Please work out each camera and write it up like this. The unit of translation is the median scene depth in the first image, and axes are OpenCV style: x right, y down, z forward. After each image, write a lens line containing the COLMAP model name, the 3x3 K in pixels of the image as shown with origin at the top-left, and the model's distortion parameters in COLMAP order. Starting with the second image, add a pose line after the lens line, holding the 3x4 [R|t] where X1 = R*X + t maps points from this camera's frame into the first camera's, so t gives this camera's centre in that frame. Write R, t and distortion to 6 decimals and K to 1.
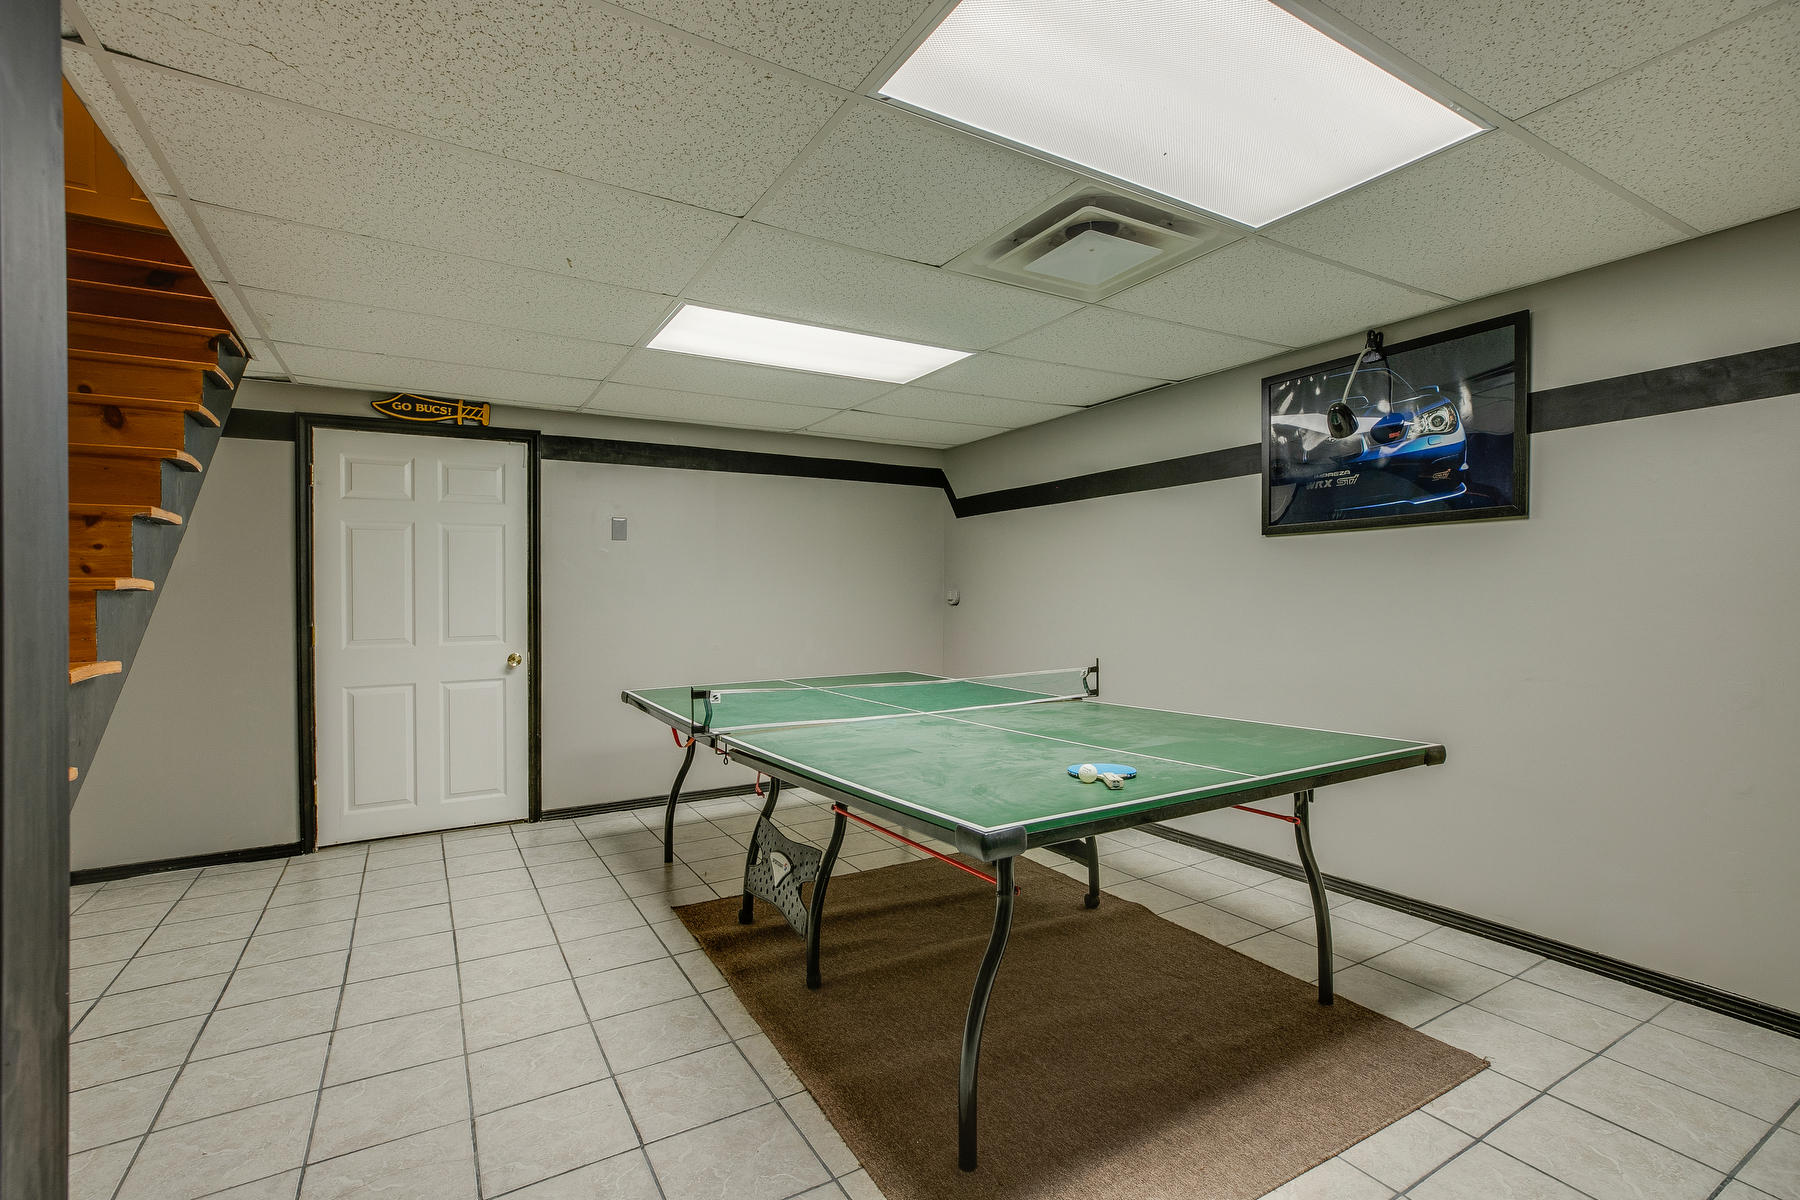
lens RADIAL K [[812.4, 0, 900.0], [0, 812.4, 600.0], [0, 0, 1]] dist [-0.015670, 0.000321]
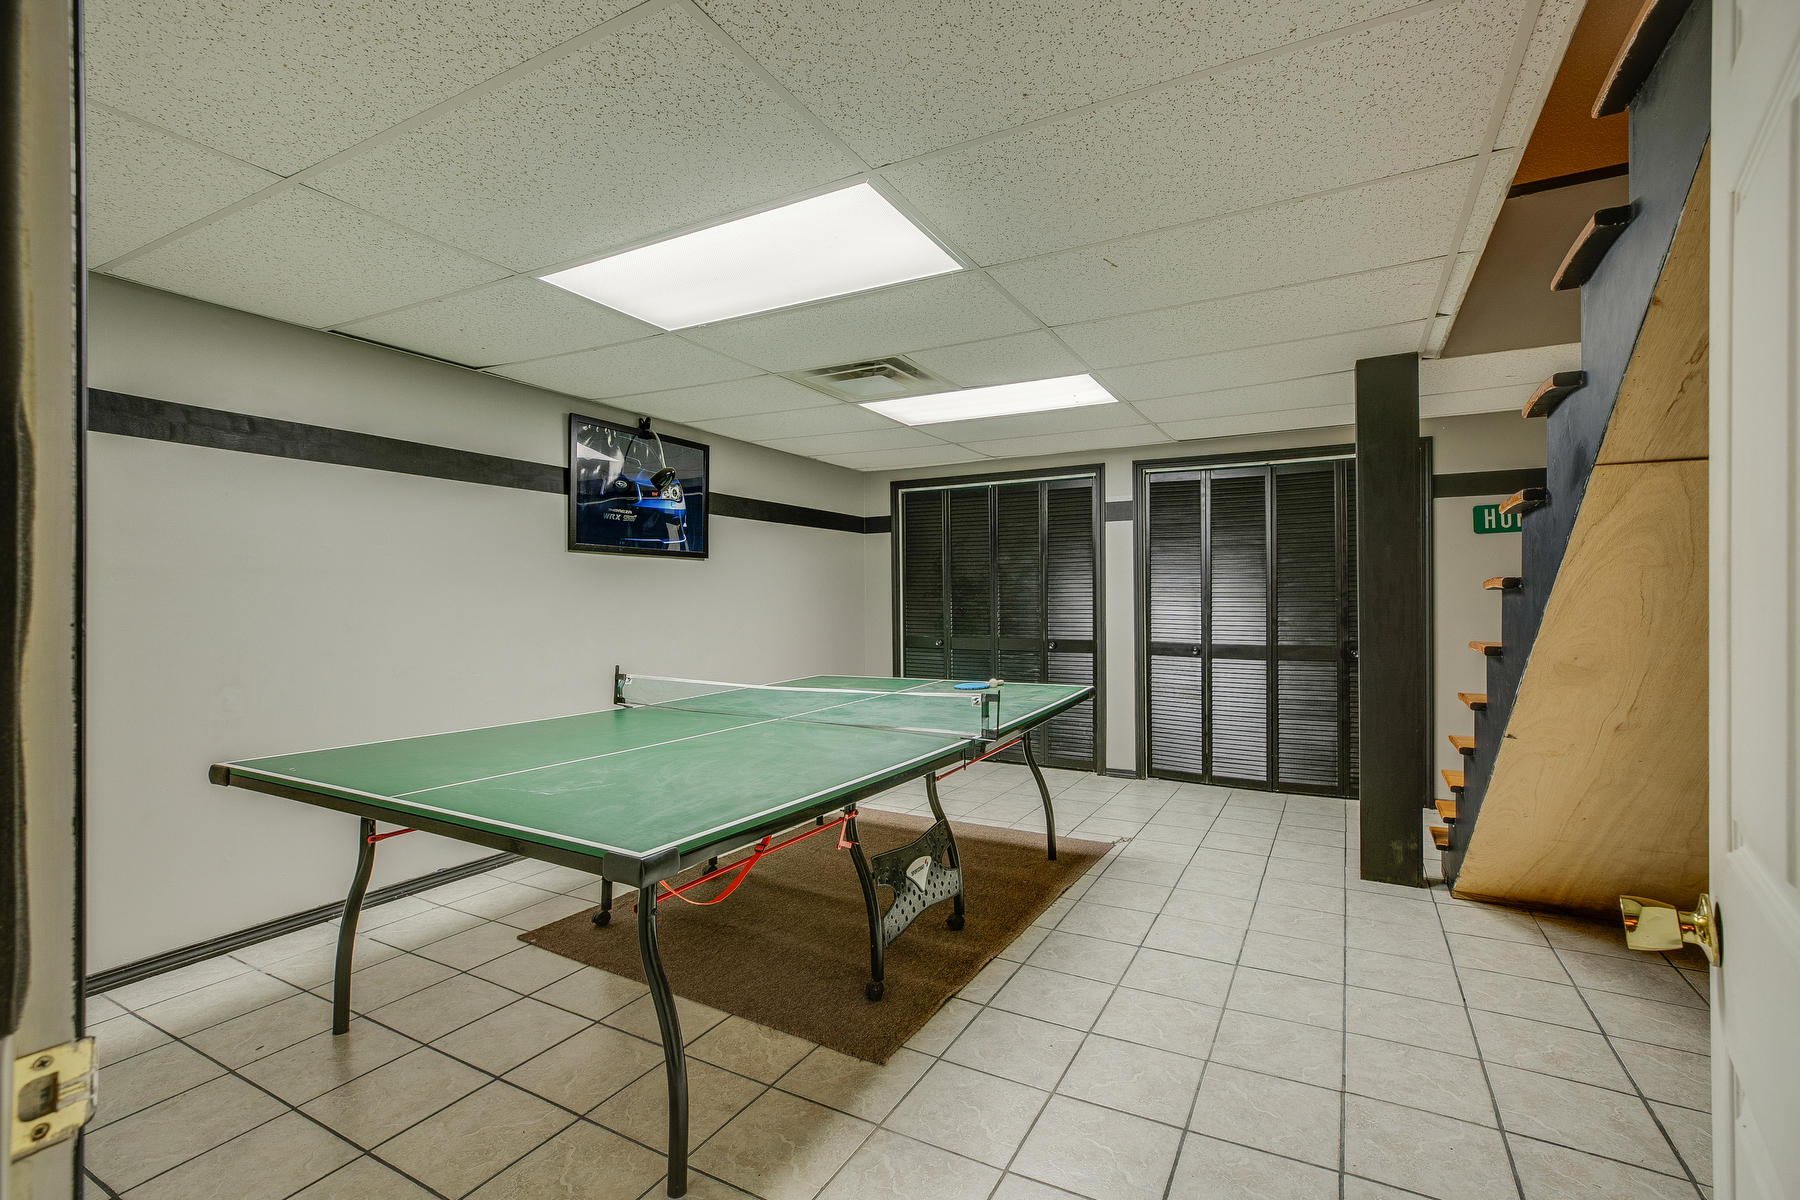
lens RADIAL K [[812.4, 0, 900.0], [0, 812.4, 600.0], [0, 0, 1]] dist [-0.015670, 0.000321]
pose [[-0.505167, 0.004623, 0.863009, -1.005396], [0.006193, 0.999979, -0.001732, -0.005759], [-0.862999, 0.004470, -0.505185, 1.529764]]
